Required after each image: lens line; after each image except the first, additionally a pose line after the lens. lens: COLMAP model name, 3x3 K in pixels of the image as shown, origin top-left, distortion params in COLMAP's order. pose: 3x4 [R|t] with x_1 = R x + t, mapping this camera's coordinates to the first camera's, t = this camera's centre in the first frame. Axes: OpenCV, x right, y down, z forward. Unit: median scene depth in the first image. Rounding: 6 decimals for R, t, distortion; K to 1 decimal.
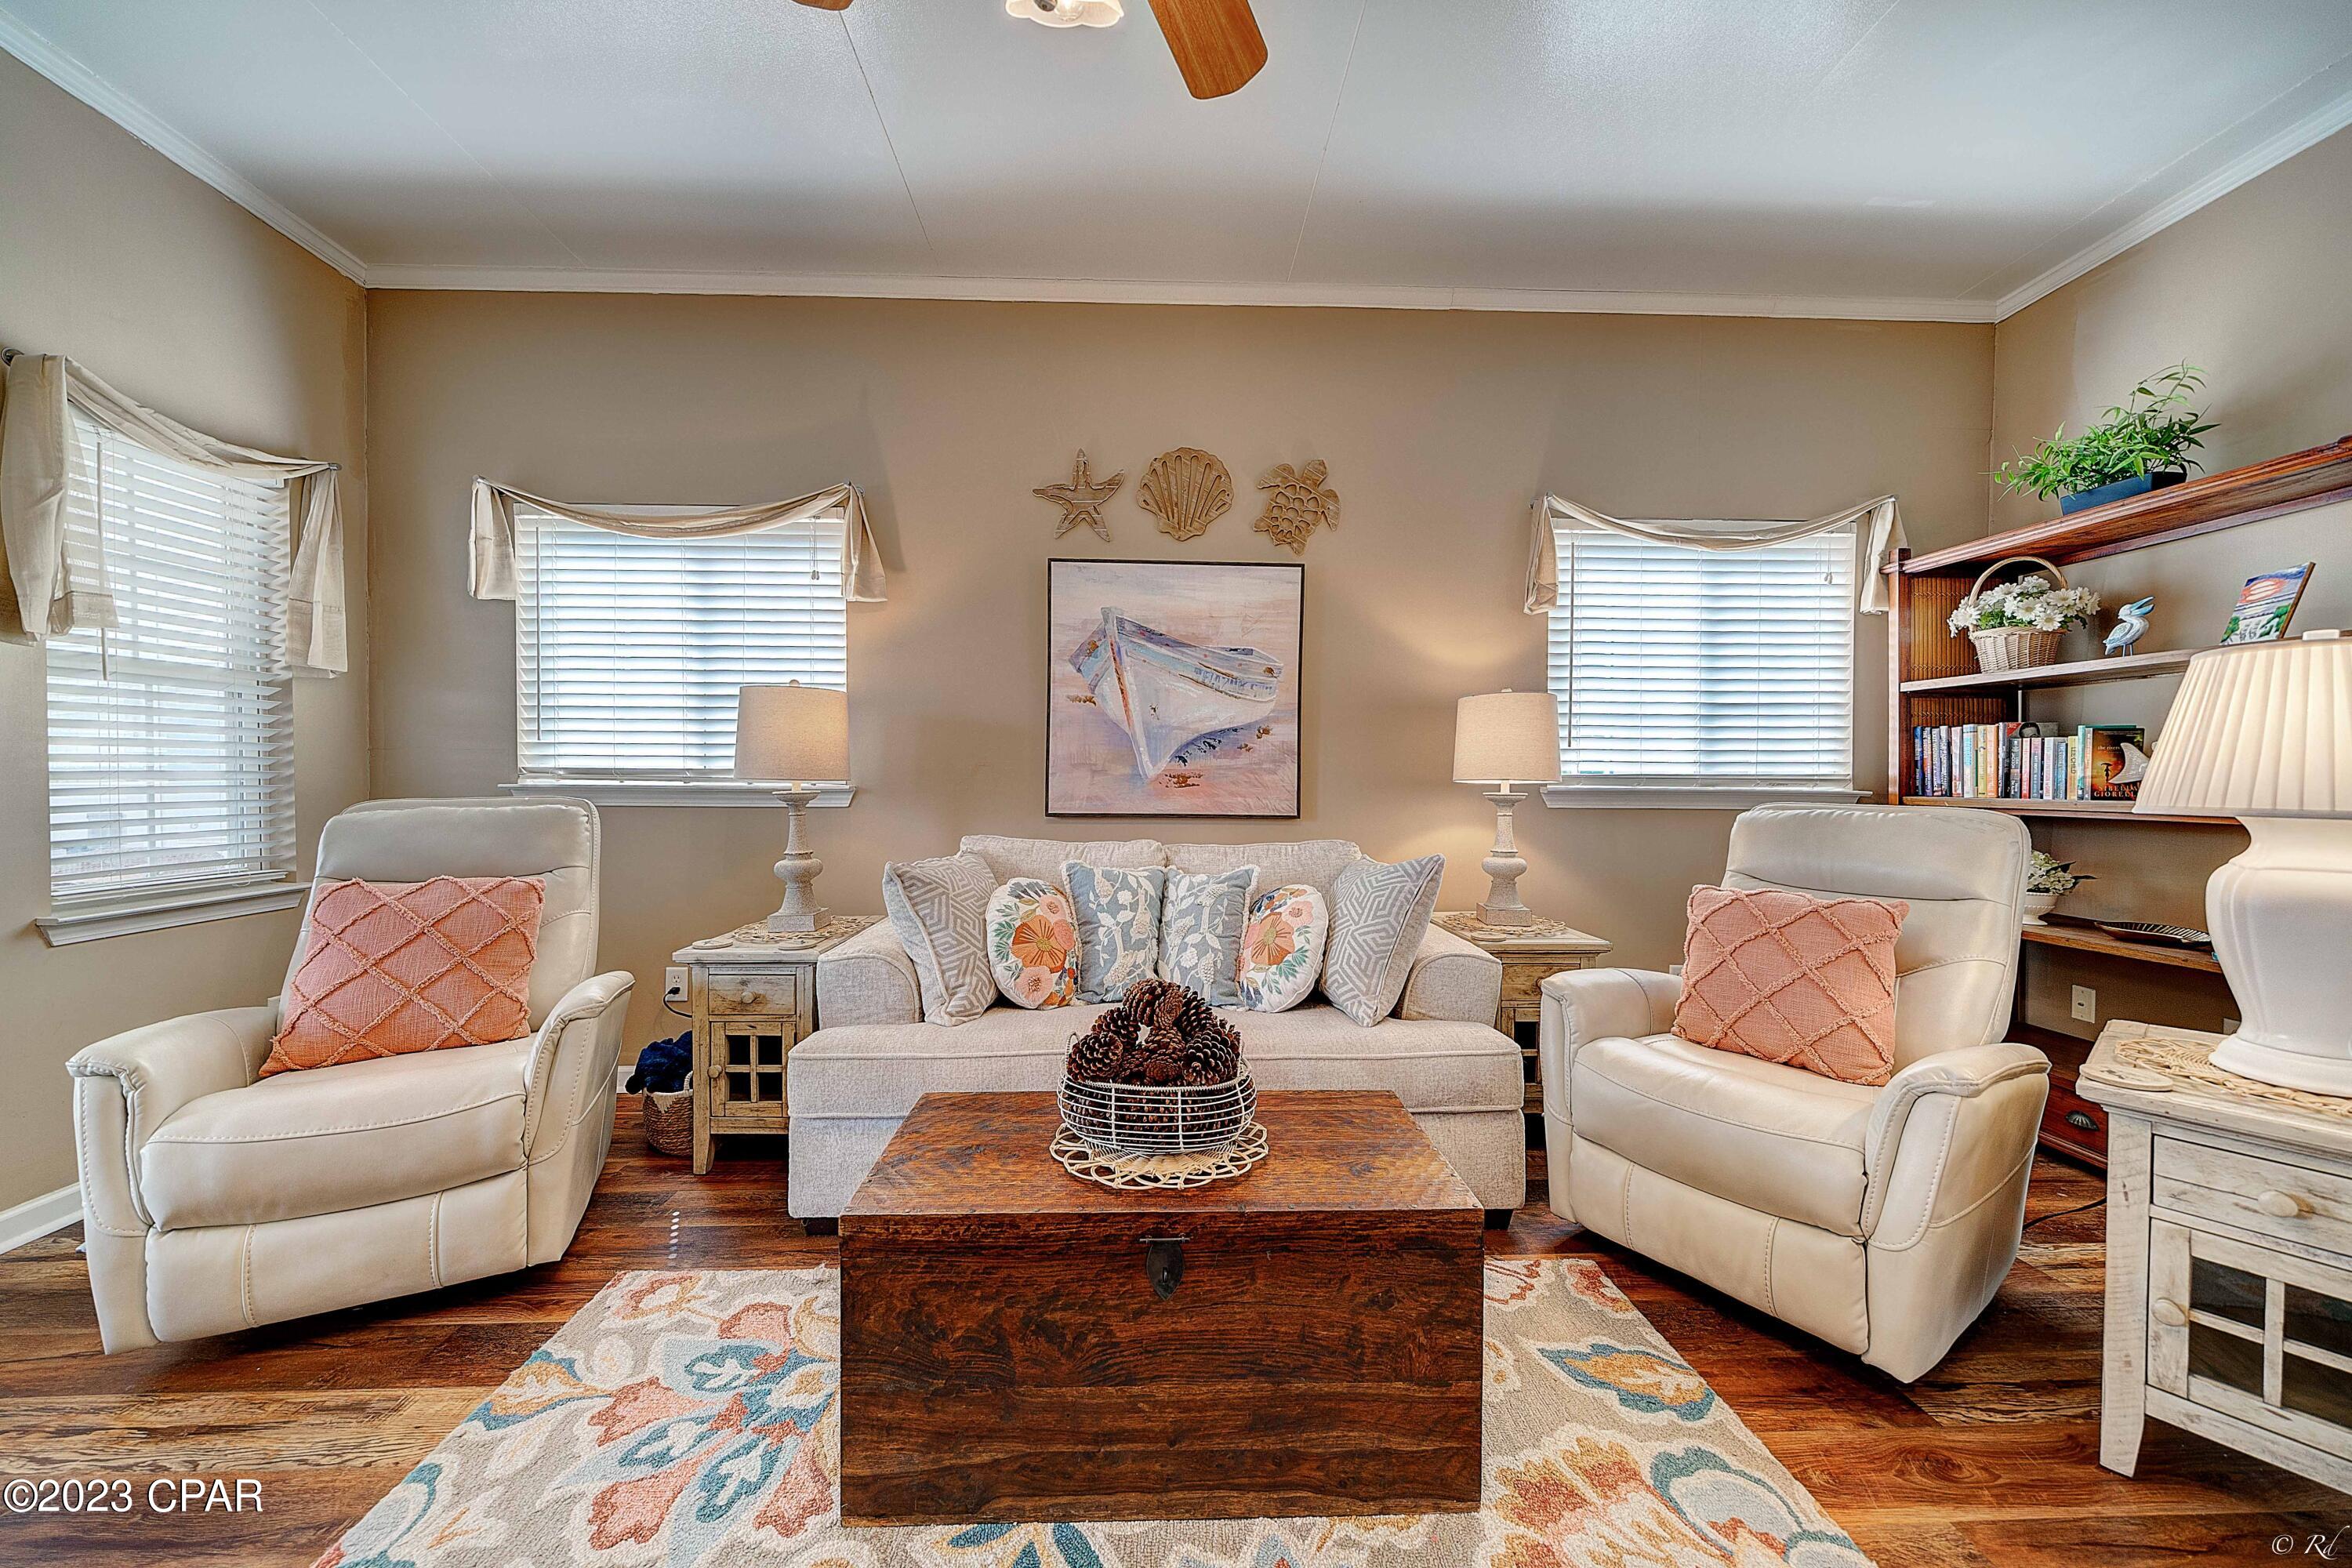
lens RADIAL K [[822.0, 0, 1173.6], [0, 822.0, 784.5], [0, 0, 1]] dist [-0.002049, -0.000559]
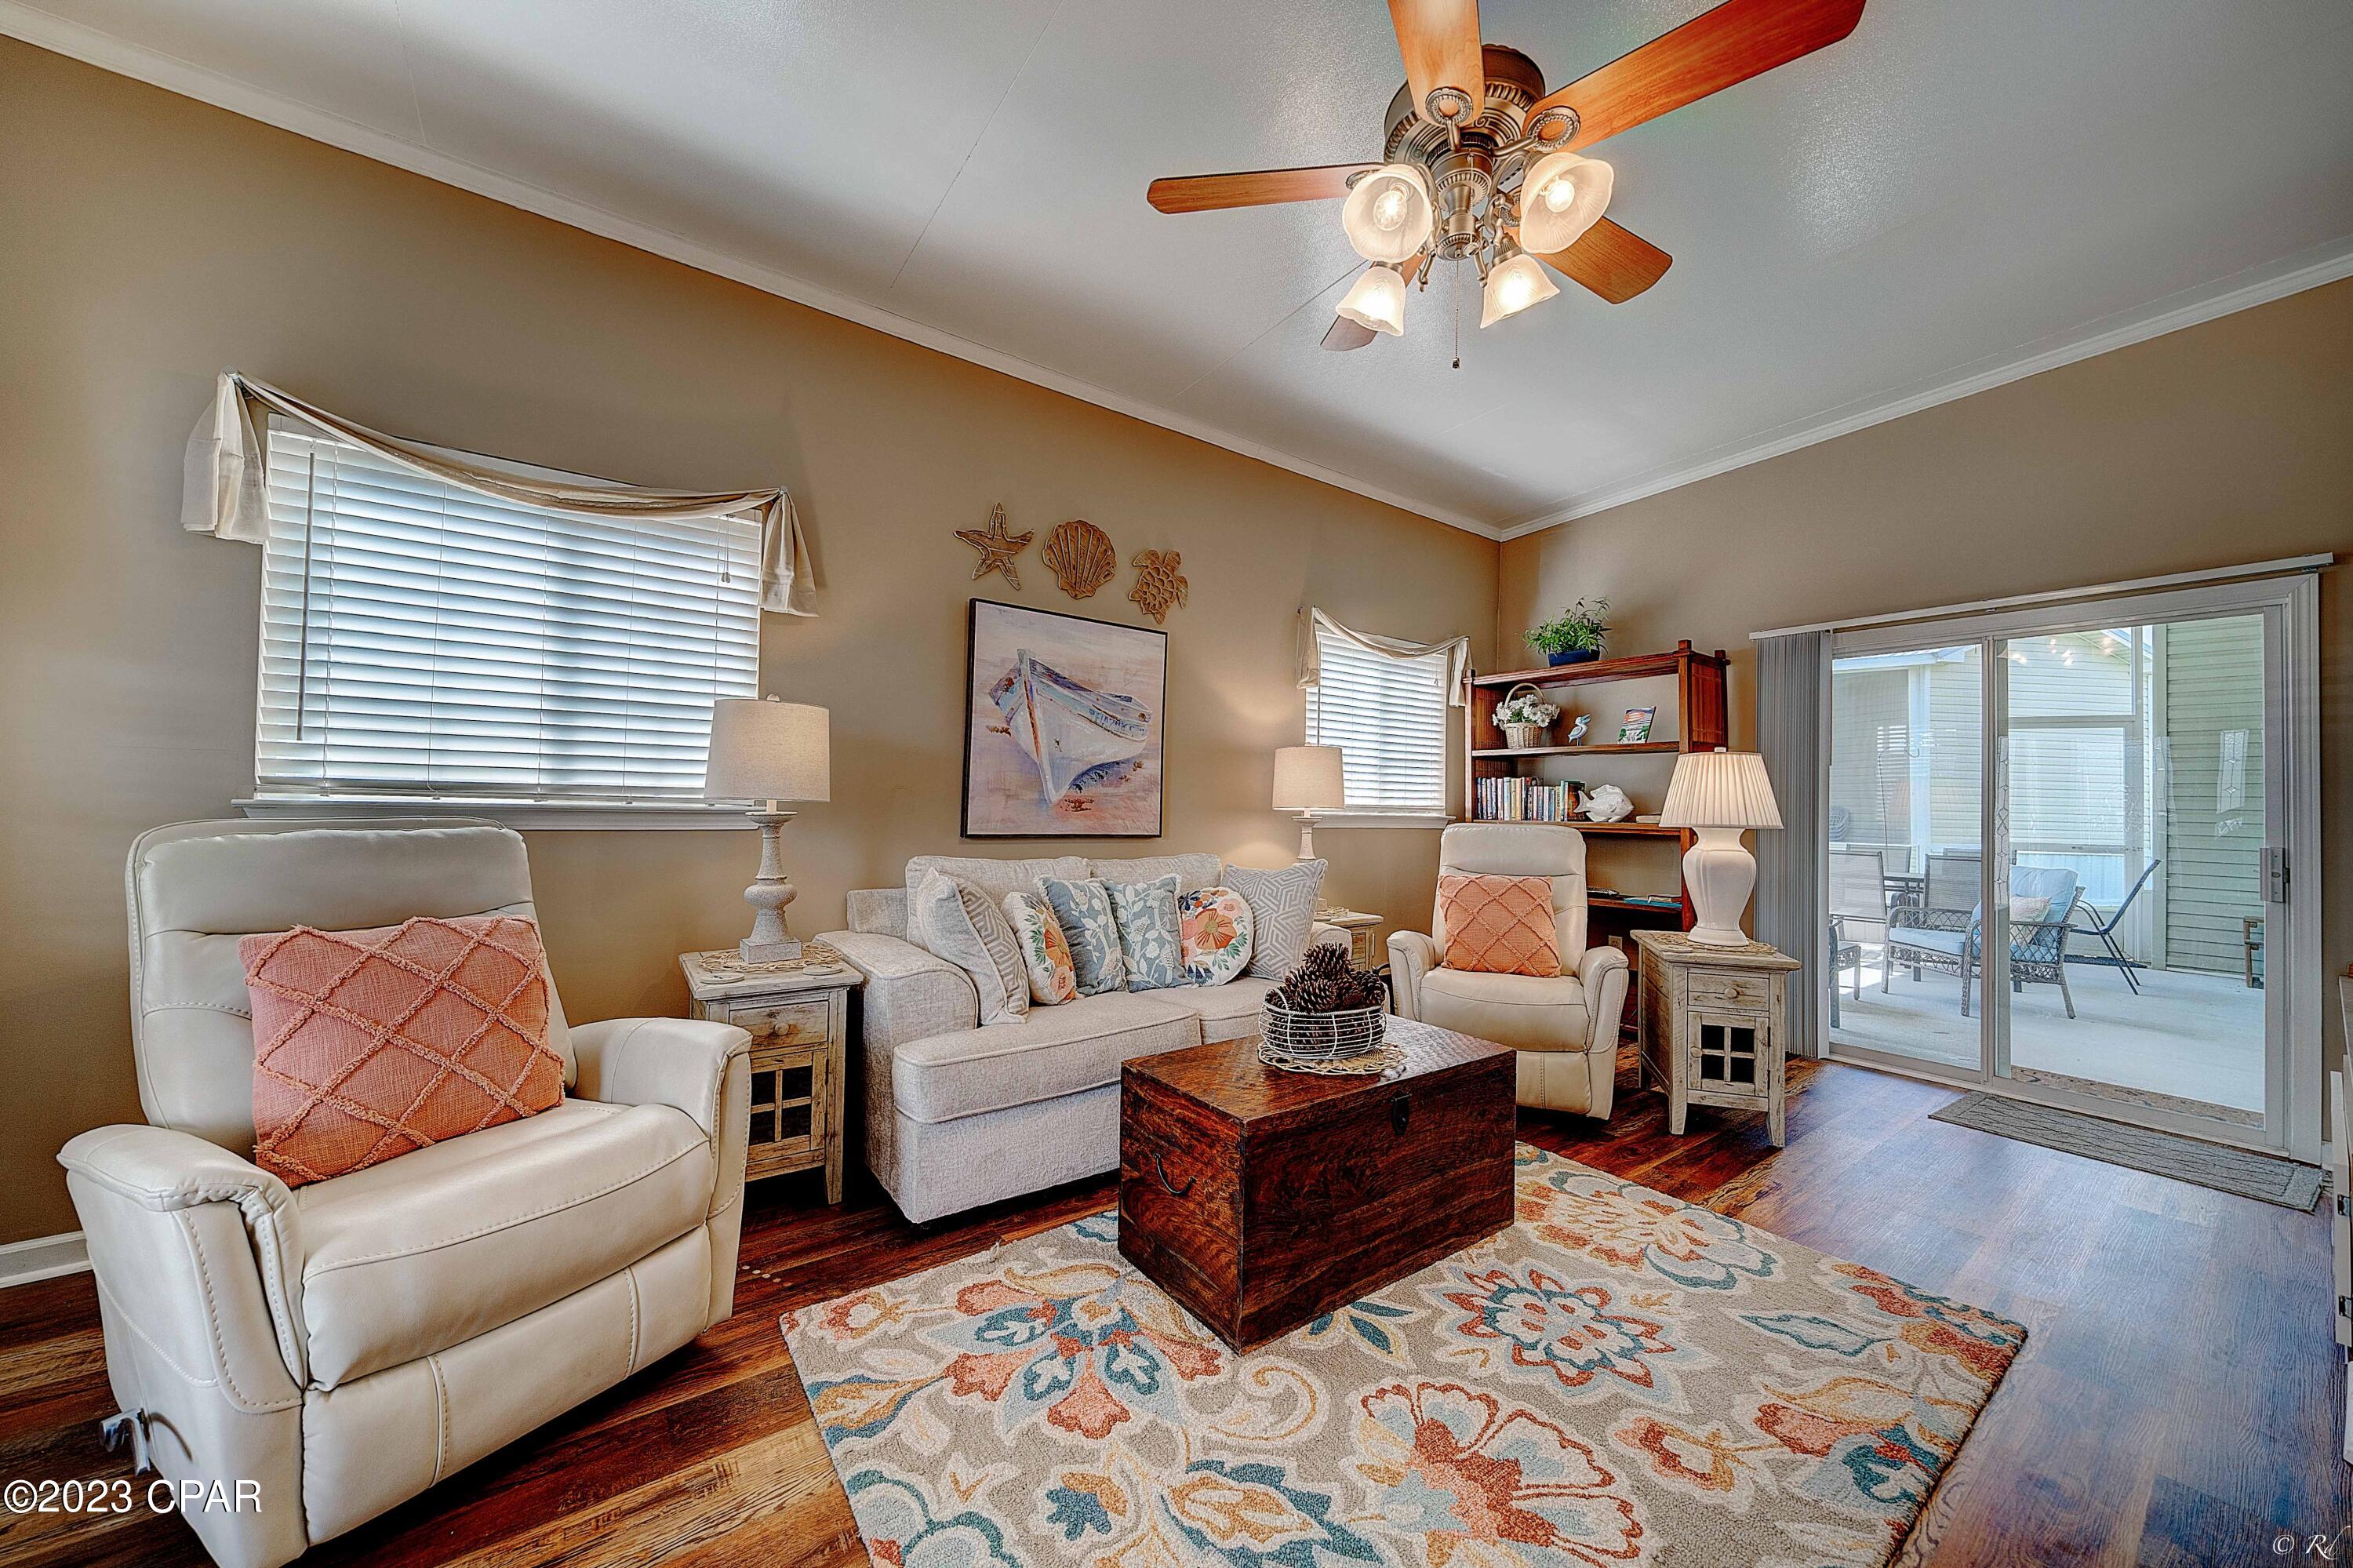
lens RADIAL K [[822.4, 0, 1167.4], [0, 822.4, 785.3], [0, 0, 1]] dist [-0.002049, -0.000559]
pose [[0.834608, 0.024424, 0.550302, -0.603430], [-0.007708, 0.999437, -0.032667, 0.004474], [-0.550790, 0.023022, 0.834326, -0.040527]]
